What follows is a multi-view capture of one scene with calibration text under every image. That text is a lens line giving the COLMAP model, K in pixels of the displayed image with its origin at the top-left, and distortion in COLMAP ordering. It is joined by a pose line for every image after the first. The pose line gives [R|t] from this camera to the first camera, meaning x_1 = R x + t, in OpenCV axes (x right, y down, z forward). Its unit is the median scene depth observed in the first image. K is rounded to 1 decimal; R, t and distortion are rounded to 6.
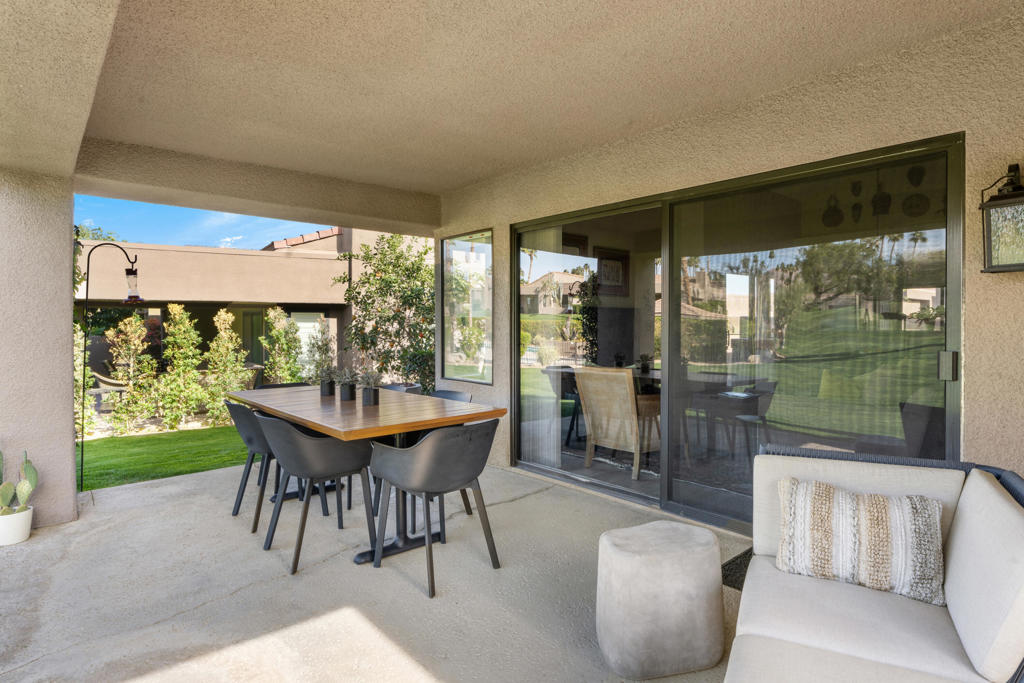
lens RADIAL K [[552.6, 0, 512.8], [0, 552.6, 326.7], [0, 0, 1]] dist [0.002266, 0.000314]
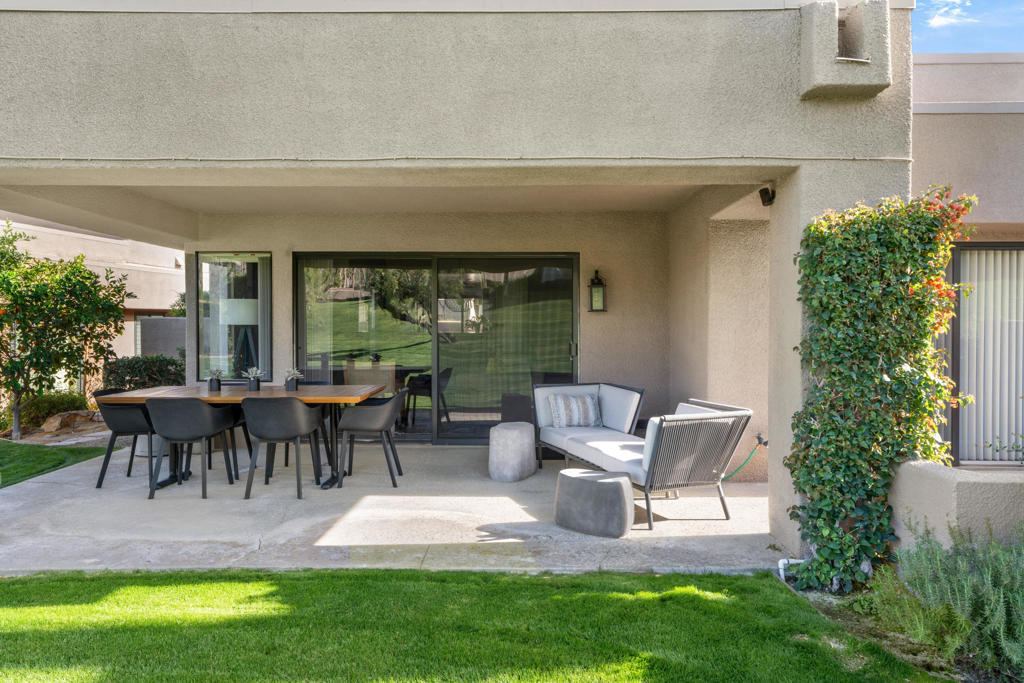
lens RADIAL K [[678.8, 0, 514.4], [0, 678.8, 334.7], [0, 0, 1]] dist [-0.002295, 0.004094]
pose [[0.672769, -0.011272, 0.739767, -1.164120], [0.003707, 0.999923, 0.011865, -0.020641], [-0.739843, -0.005240, 0.672759, -0.580549]]
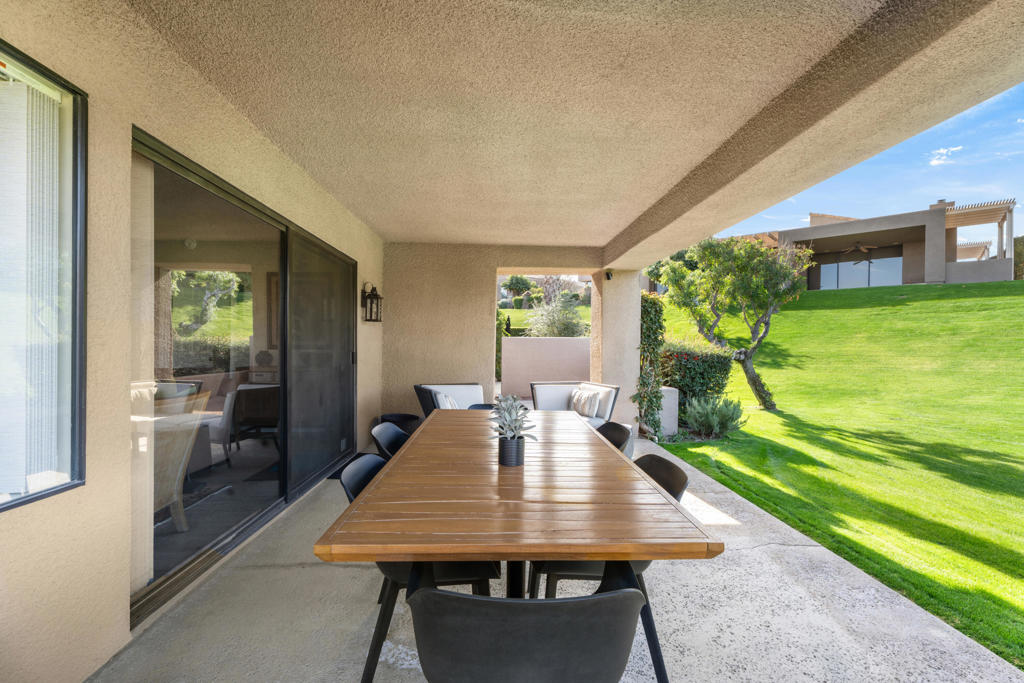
lens RADIAL K [[468.2, 0, 512.0], [0, 468.2, 341.5], [0, 0, 1]] dist [0.000378, -0.000018]
pose [[-0.786730, -0.003507, 0.617287, -0.730796], [-0.006502, 0.999975, -0.002606, 0.000633], [-0.617263, -0.006063, -0.786734, 1.606319]]
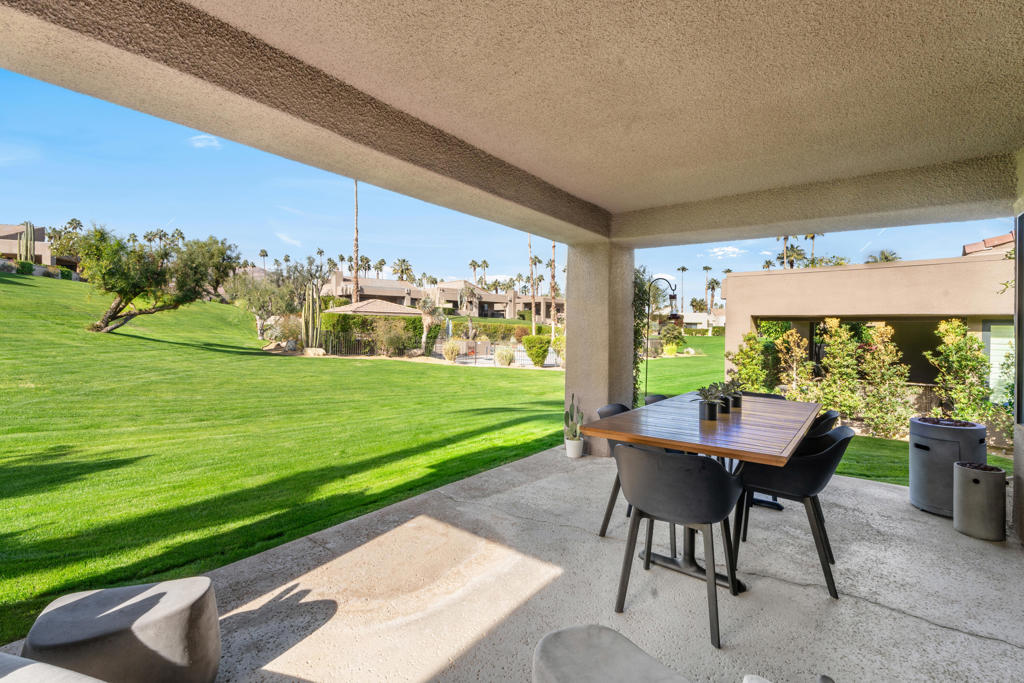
lens RADIAL K [[453.4, 0, 506.2], [0, 453.4, 326.2], [0, 0, 1]] dist [0.001166, -0.000057]
pose [[0.204561, -0.005284, -0.978839, 0.468322], [-0.020423, 0.999745, -0.009665, -0.007881], [0.978641, 0.021968, 0.204401, 0.485292]]
